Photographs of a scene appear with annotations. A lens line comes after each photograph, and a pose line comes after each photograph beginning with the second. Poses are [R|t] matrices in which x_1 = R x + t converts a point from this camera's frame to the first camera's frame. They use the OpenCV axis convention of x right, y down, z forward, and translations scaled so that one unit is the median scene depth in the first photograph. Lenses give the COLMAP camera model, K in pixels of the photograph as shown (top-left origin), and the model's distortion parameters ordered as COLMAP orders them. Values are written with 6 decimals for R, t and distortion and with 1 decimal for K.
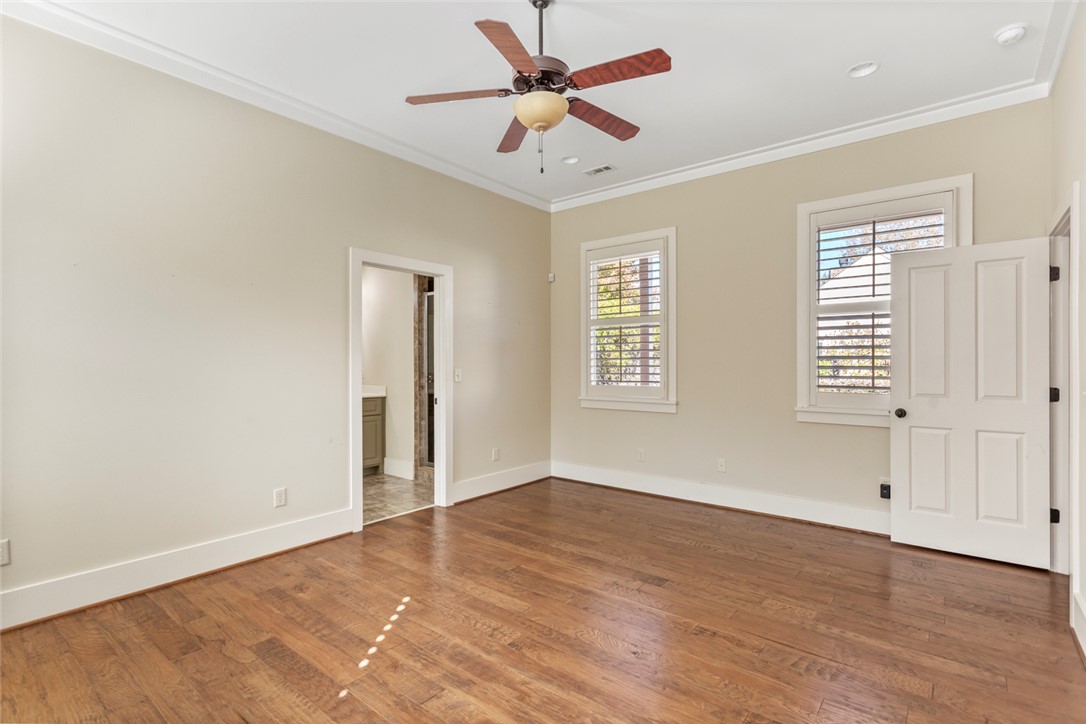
lens RADIAL K [[516.7, 0, 546.3], [0, 516.7, 358.2], [0, 0, 1]] dist [0.002439, 0.001028]
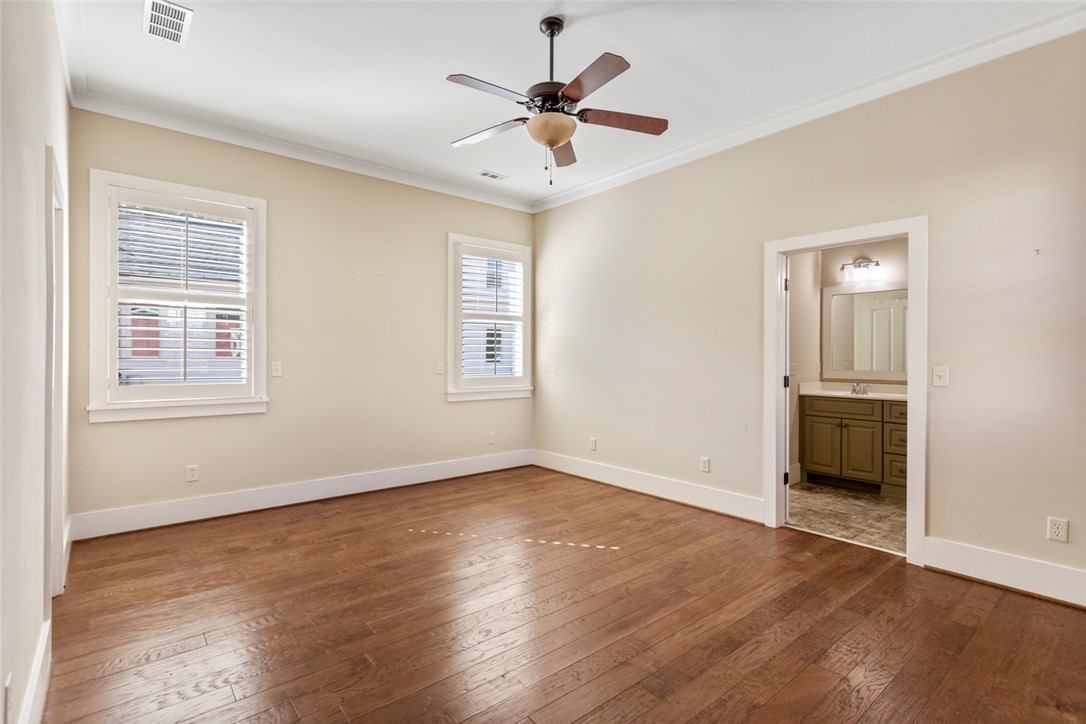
lens RADIAL K [[516.7, 0, 546.3], [0, 516.7, 358.2], [0, 0, 1]] dist [0.002439, 0.001028]
pose [[-0.196108, 0.003431, -0.980576, 0.824967], [0.007172, 0.999972, 0.002065, 0.007637], [0.980556, -0.006628, -0.196127, 0.922432]]
